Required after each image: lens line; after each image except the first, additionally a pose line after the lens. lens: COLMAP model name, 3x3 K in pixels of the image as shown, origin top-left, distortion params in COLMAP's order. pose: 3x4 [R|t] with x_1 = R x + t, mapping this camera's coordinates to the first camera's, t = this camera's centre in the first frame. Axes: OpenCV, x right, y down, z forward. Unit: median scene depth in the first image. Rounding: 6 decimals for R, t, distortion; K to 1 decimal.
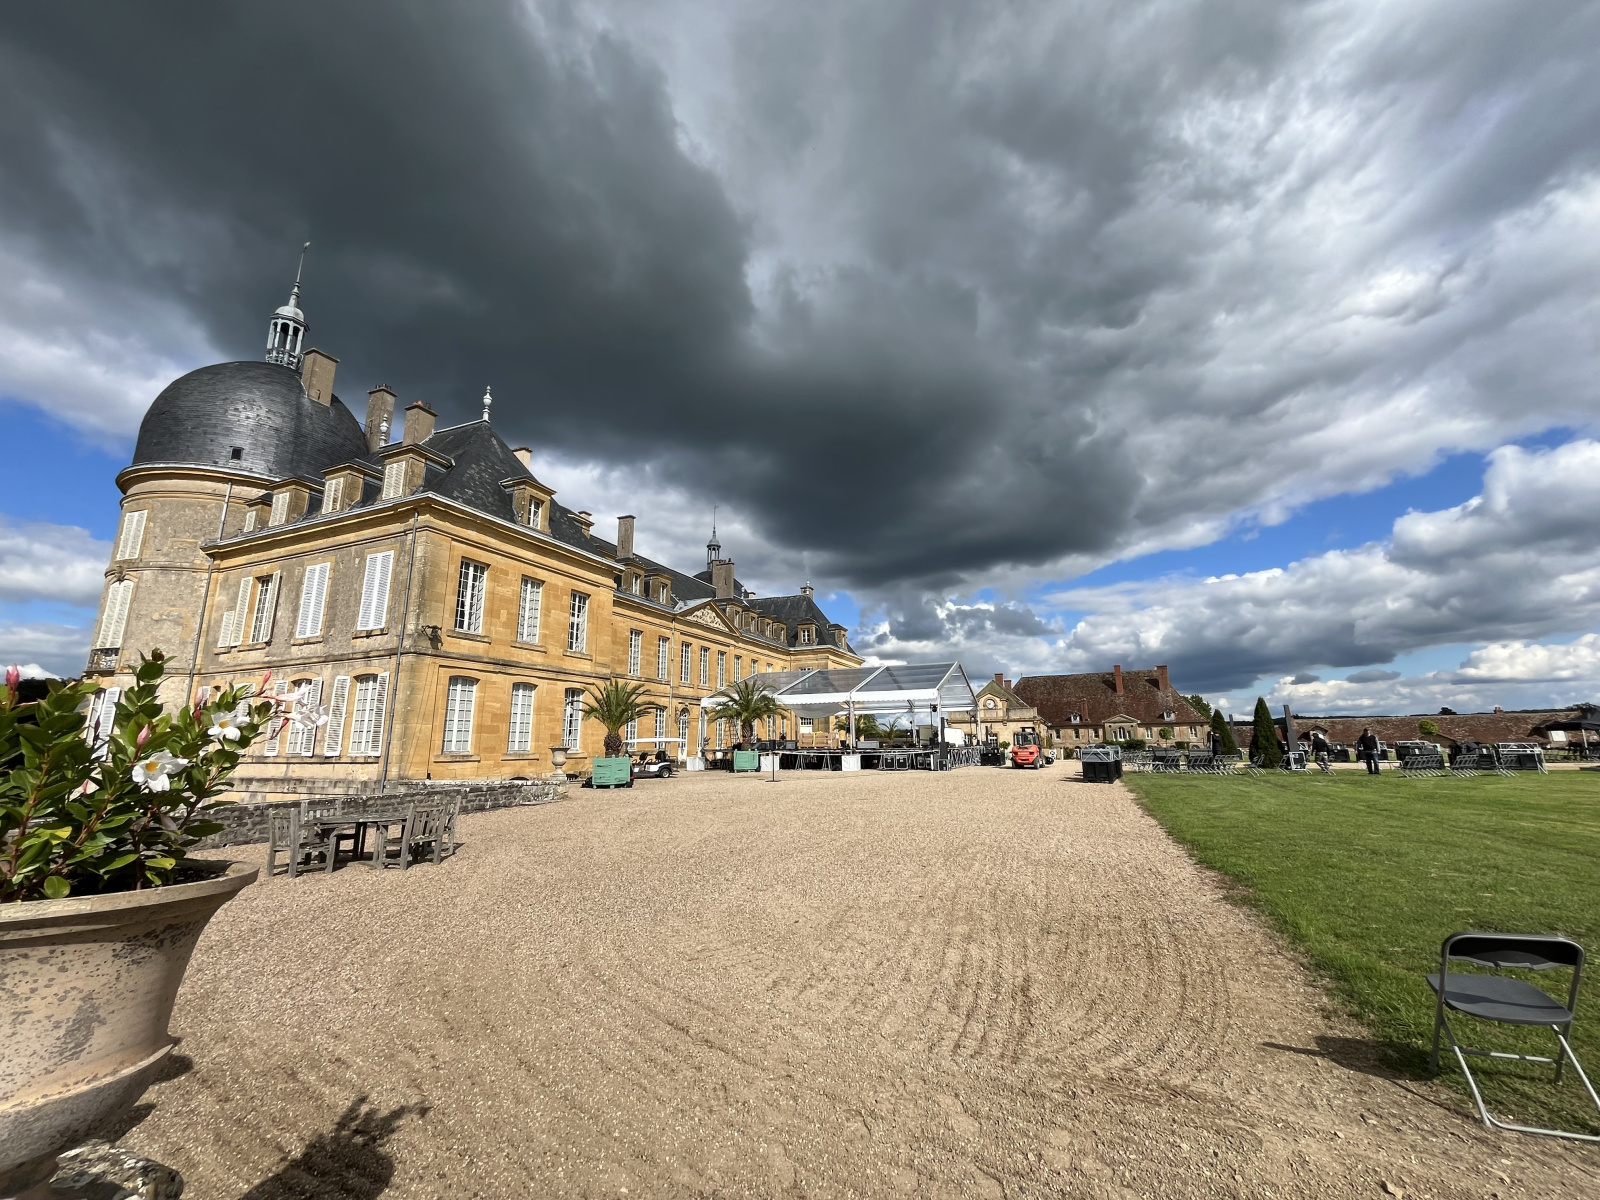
lens RADIAL K [[634.3, 0, 794.1], [0, 634.3, 603.9], [0, 0, 1]] dist [-0.003074, -0.000140]
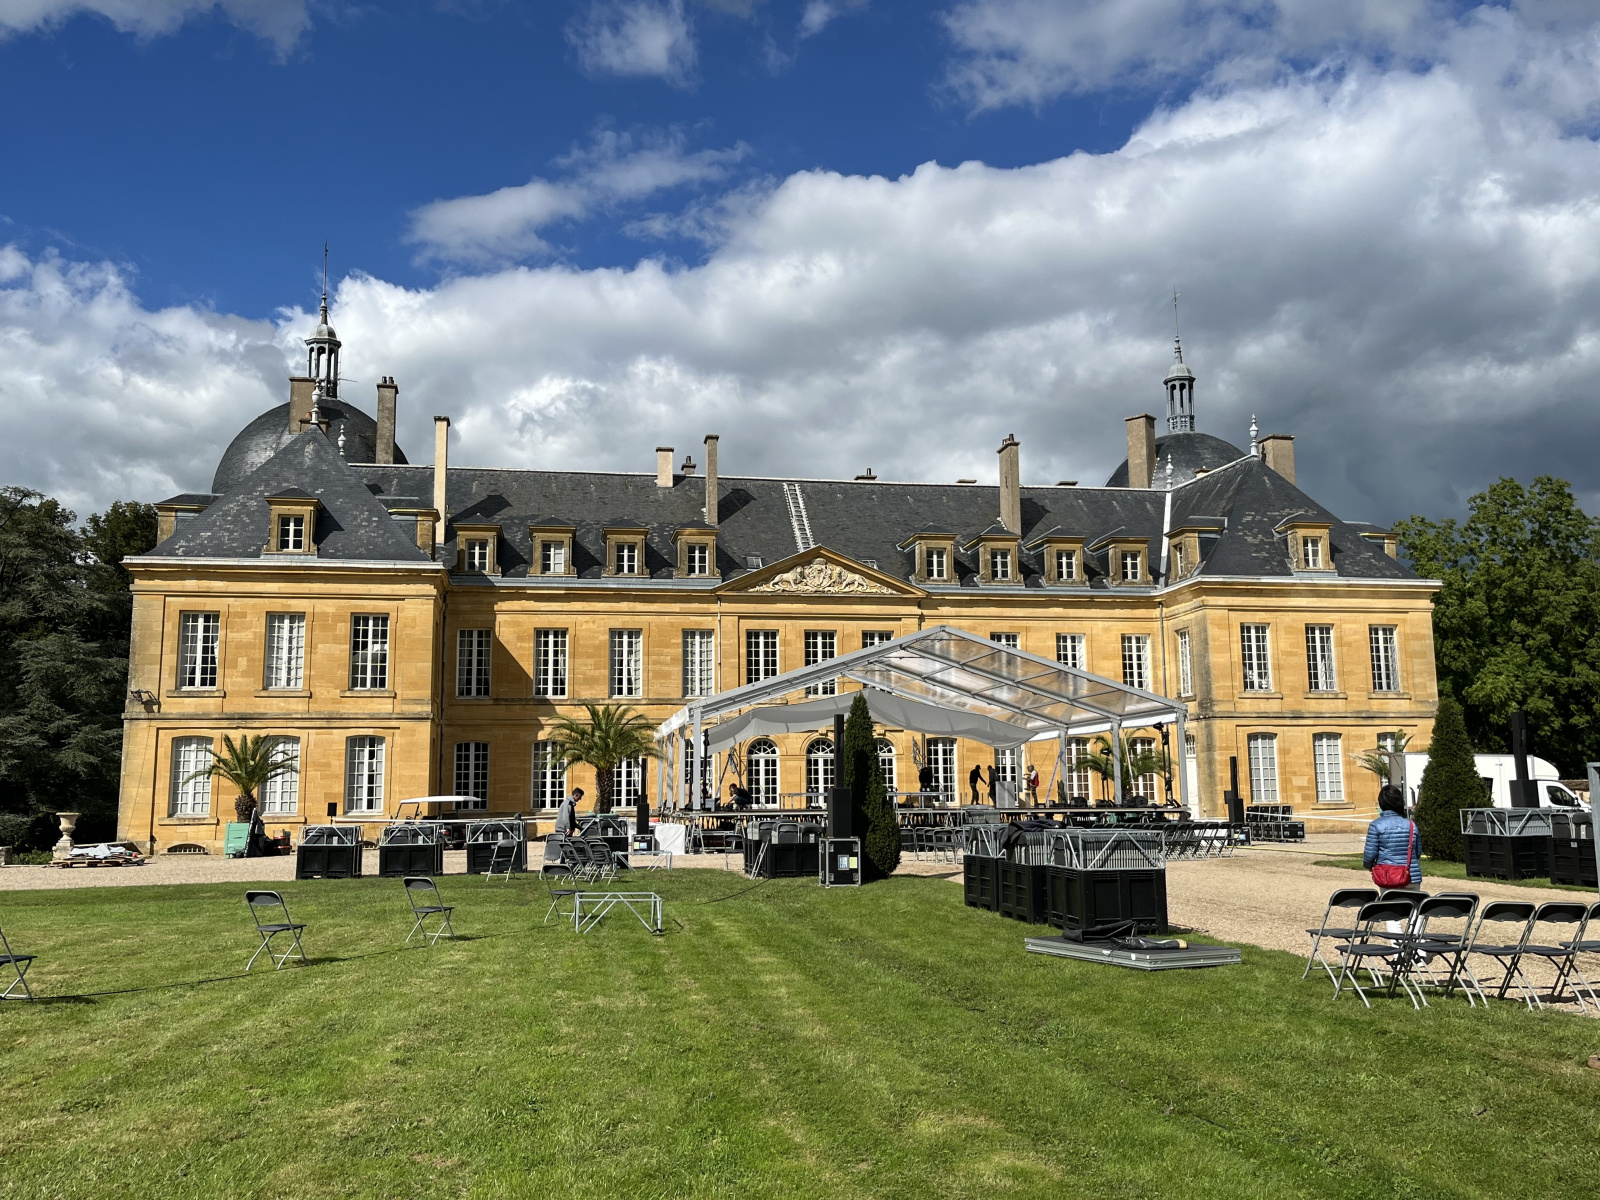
lens RADIAL K [[1346.2, 0, 800.0], [0, 1346.2, 600.0], [0, 0, 1]] dist [0.065943, -0.137184]
pose [[0.559885, -0.130656, -0.818204, 1.505889], [0.188821, 0.981625, -0.027545, 0.126961], [0.806768, -0.139073, 0.574268, 0.533352]]
